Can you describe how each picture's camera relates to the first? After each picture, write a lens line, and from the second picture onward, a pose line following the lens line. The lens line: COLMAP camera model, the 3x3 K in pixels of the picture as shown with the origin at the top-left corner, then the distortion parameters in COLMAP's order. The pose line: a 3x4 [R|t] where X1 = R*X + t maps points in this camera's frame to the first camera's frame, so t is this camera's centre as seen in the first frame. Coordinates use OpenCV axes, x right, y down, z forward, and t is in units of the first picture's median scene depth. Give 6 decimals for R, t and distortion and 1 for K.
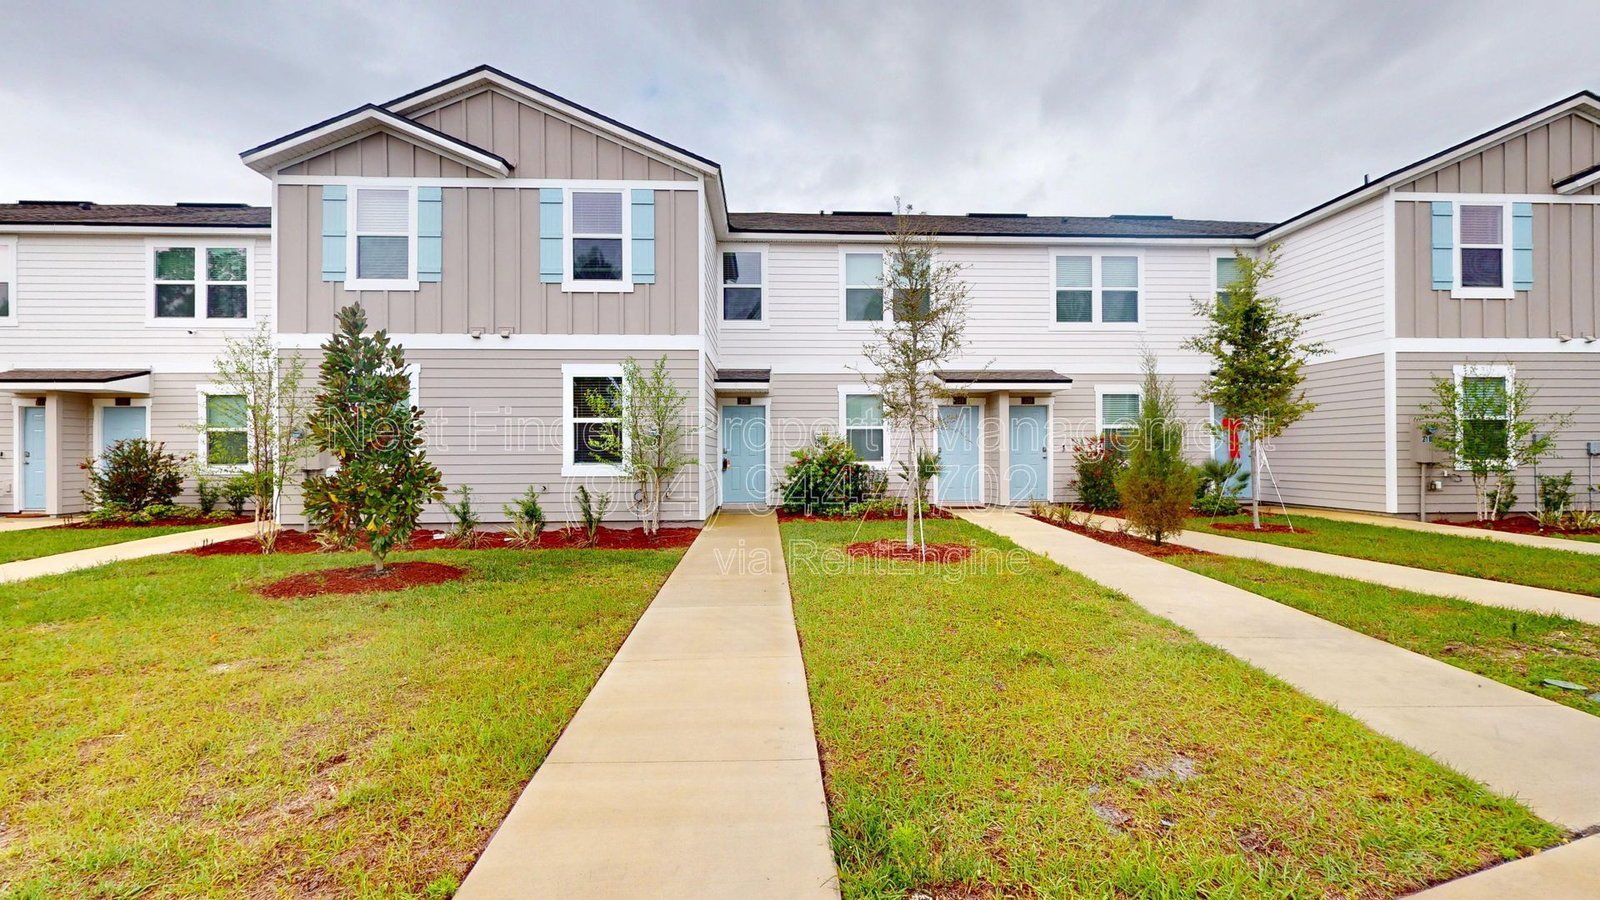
lens RADIAL K [[514.2, 0, 800.0], [0, 514.2, 450.0], [0, 0, 1]] dist [0.008495, -0.000021]
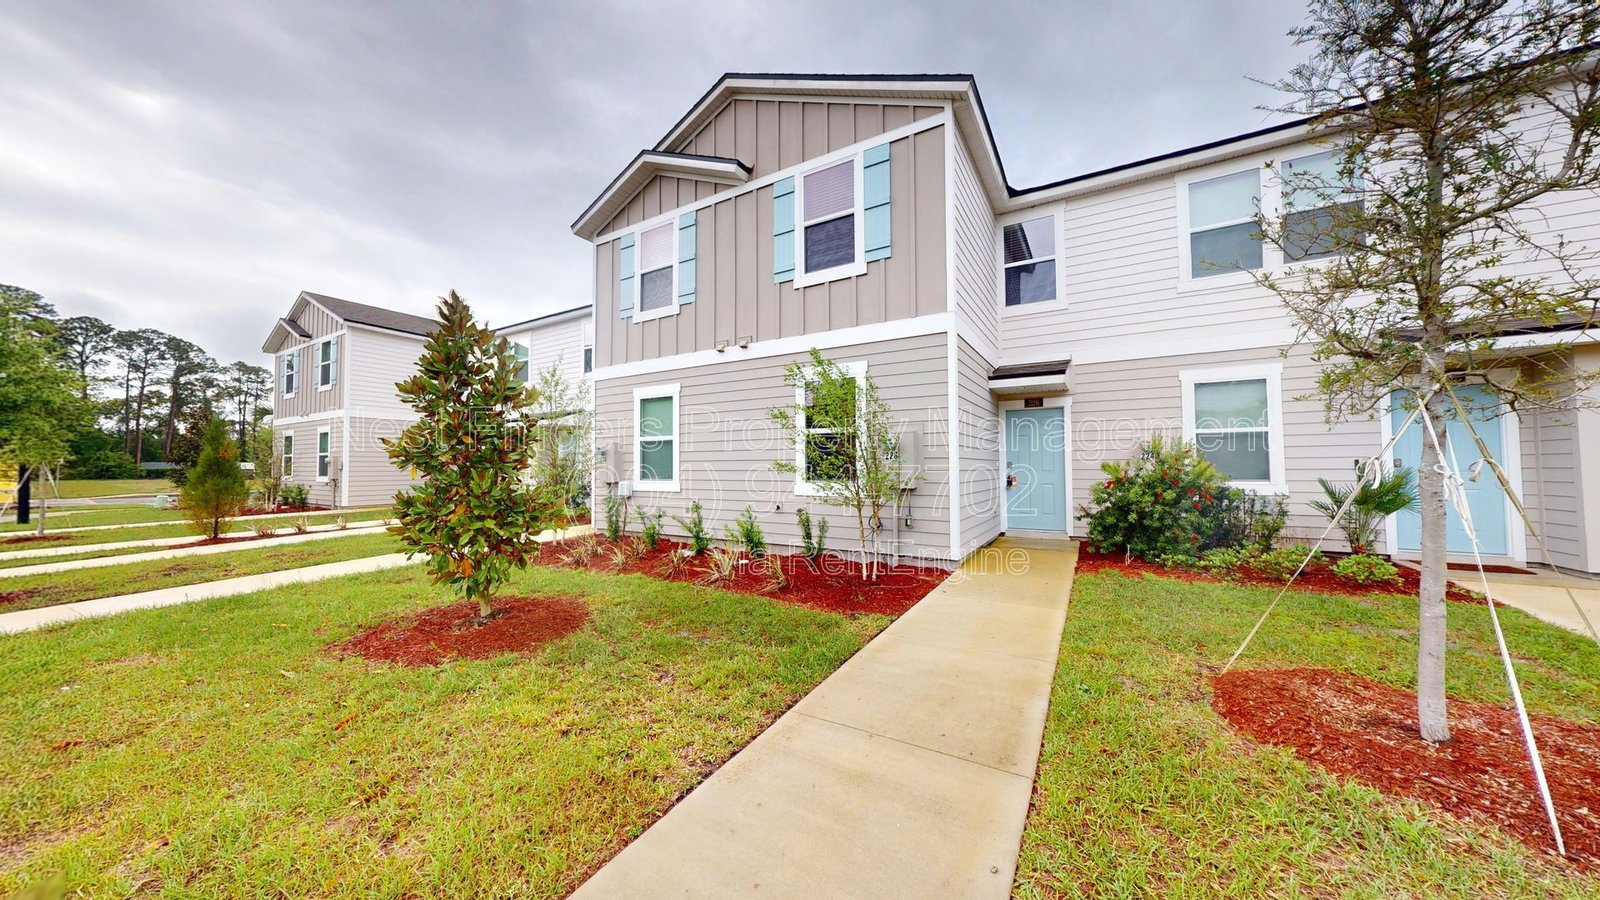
lens RADIAL K [[514.2, 0, 800.0], [0, 514.2, 450.0], [0, 0, 1]] dist [0.008495, -0.000021]
pose [[0.845749, -0.017654, -0.533289, 0.019555], [0.003692, 0.999622, -0.027237, -0.002146], [0.533568, 0.021067, 0.845495, 0.251558]]
